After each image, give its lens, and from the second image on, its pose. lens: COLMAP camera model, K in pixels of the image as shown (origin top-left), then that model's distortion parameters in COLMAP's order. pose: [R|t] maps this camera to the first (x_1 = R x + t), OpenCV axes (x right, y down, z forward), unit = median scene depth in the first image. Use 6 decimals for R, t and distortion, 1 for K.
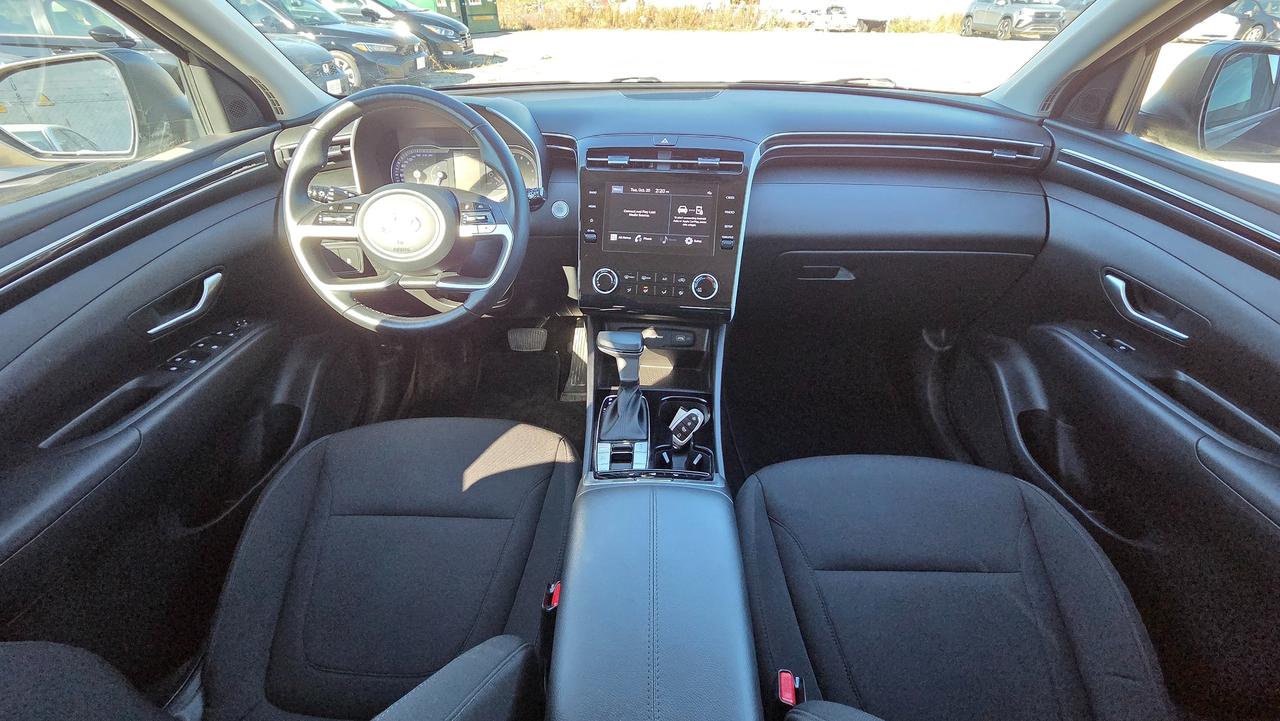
lens RADIAL K [[523.9, 0, 642.8], [0, 523.9, 362.9], [0, 0, 1]] dist [0.004841, -0.001505]
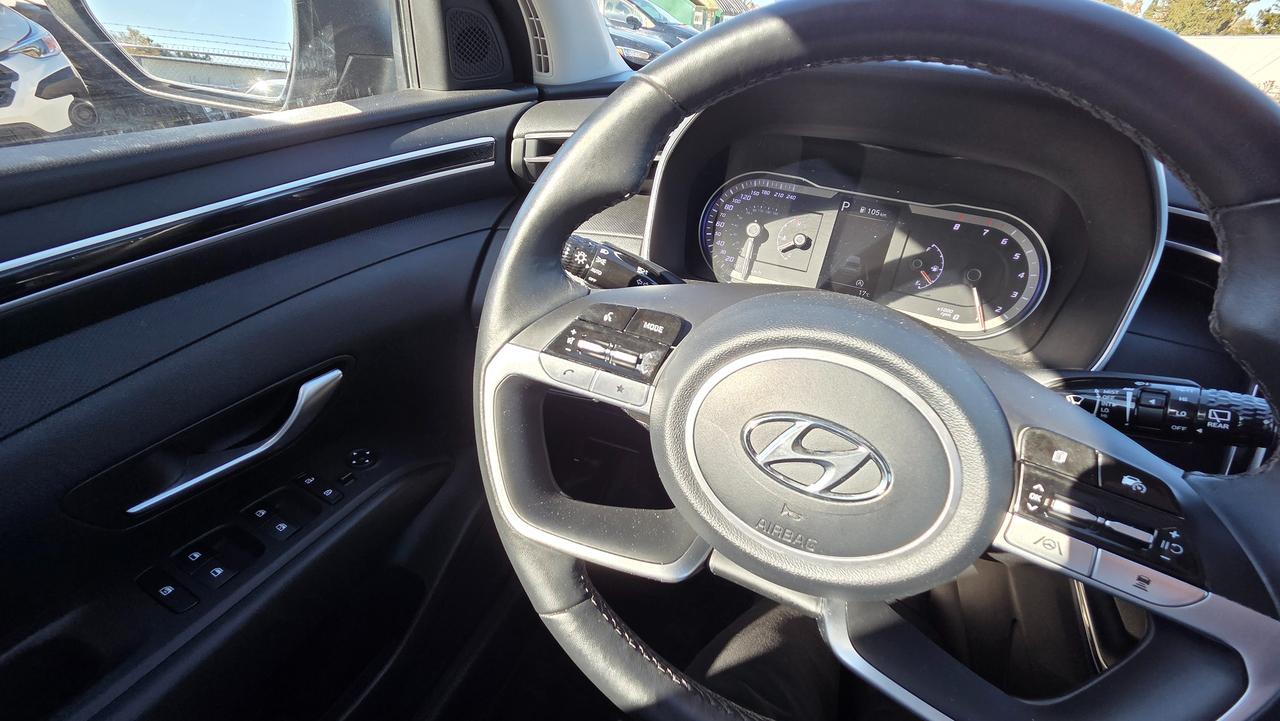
lens RADIAL K [[523.9, 0, 638.6], [0, 523.9, 360.7], [0, 0, 1]] dist [0.004841, -0.001505]
pose [[0.923020, 0.269045, -0.275043, -0.409904], [-0.280939, 0.959717, -0.004017, -0.240148], [0.262883, 0.080978, 0.961423, 0.587470]]
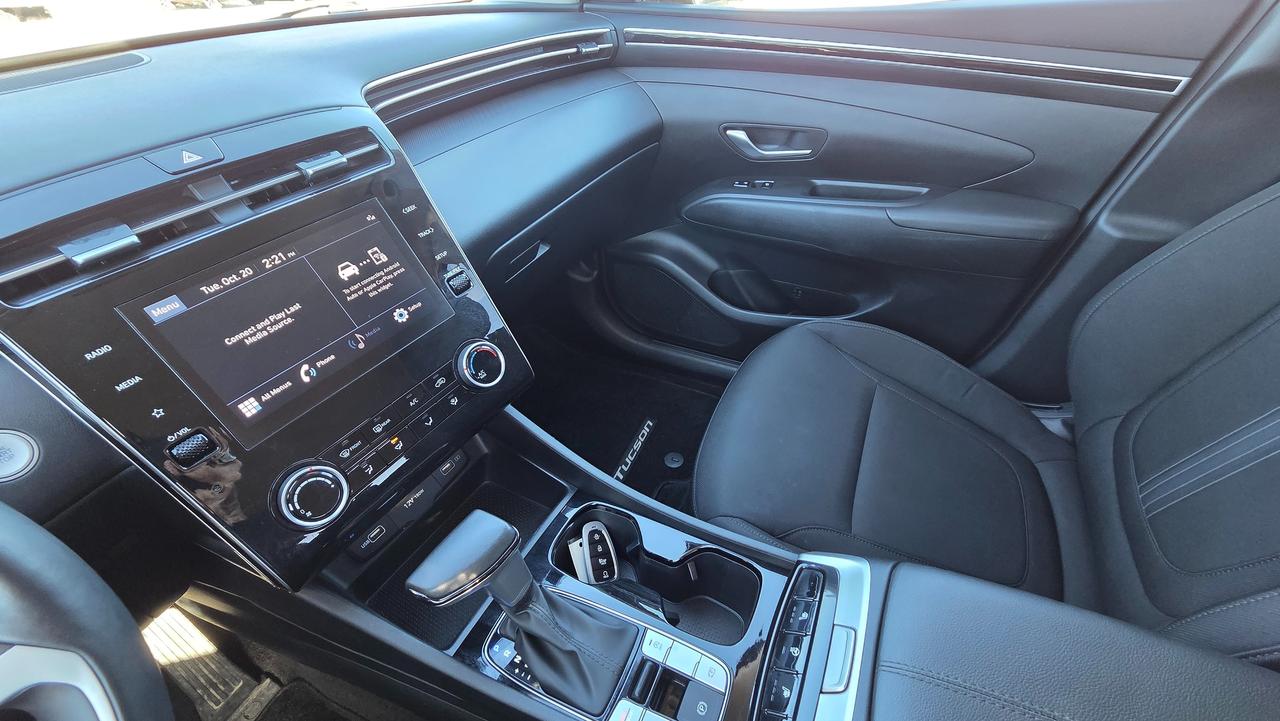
lens RADIAL K [[523.9, 0, 640.3], [0, 523.9, 359.8], [0, 0, 1]] dist [0.004841, -0.001505]
pose [[0.411818, -0.589790, 0.694661, -0.195636], [0.562943, 0.764106, 0.315020, -0.227781], [-0.716590, 0.261323, 0.646690, 0.509189]]
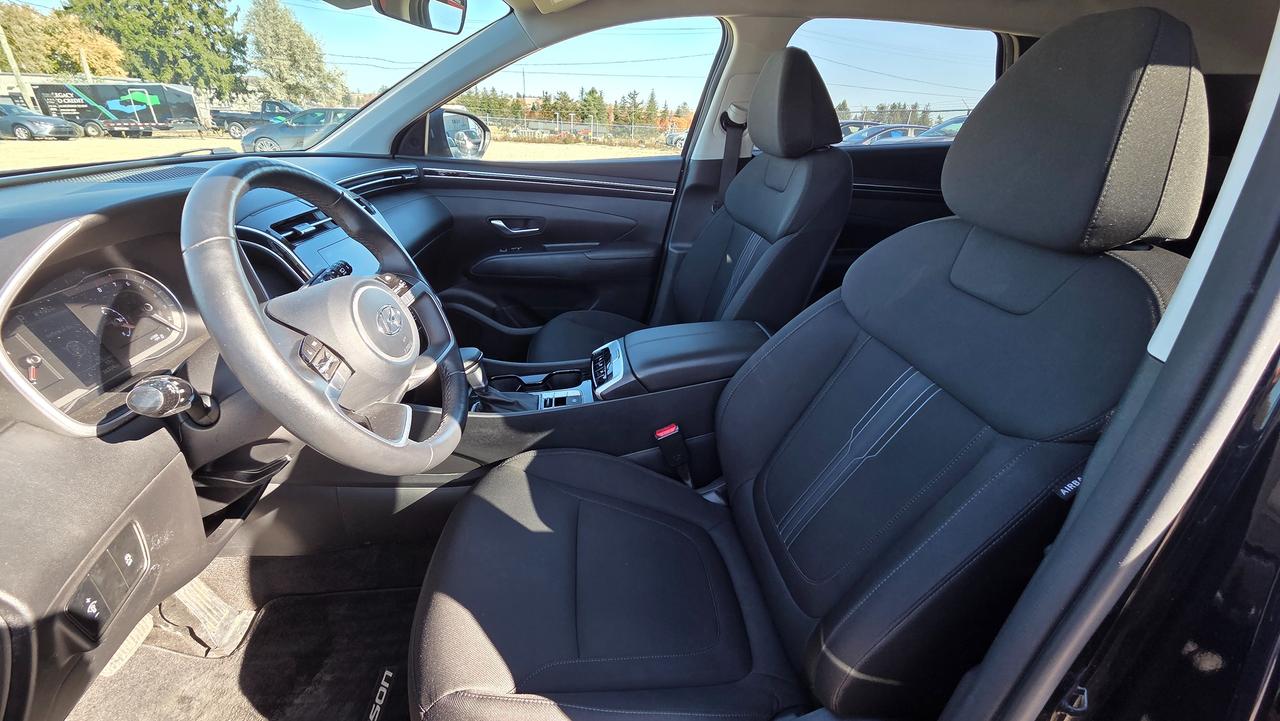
lens RADIAL K [[523.9, 0, 640.1], [0, 523.9, 366.5], [0, 0, 1]] dist [0.004841, -0.001505]
pose [[-0.138482, -0.433234, 0.890579, -1.042112], [0.546815, 0.716301, 0.433481, -0.293888], [-0.825722, 0.547011, 0.137704, 0.528485]]
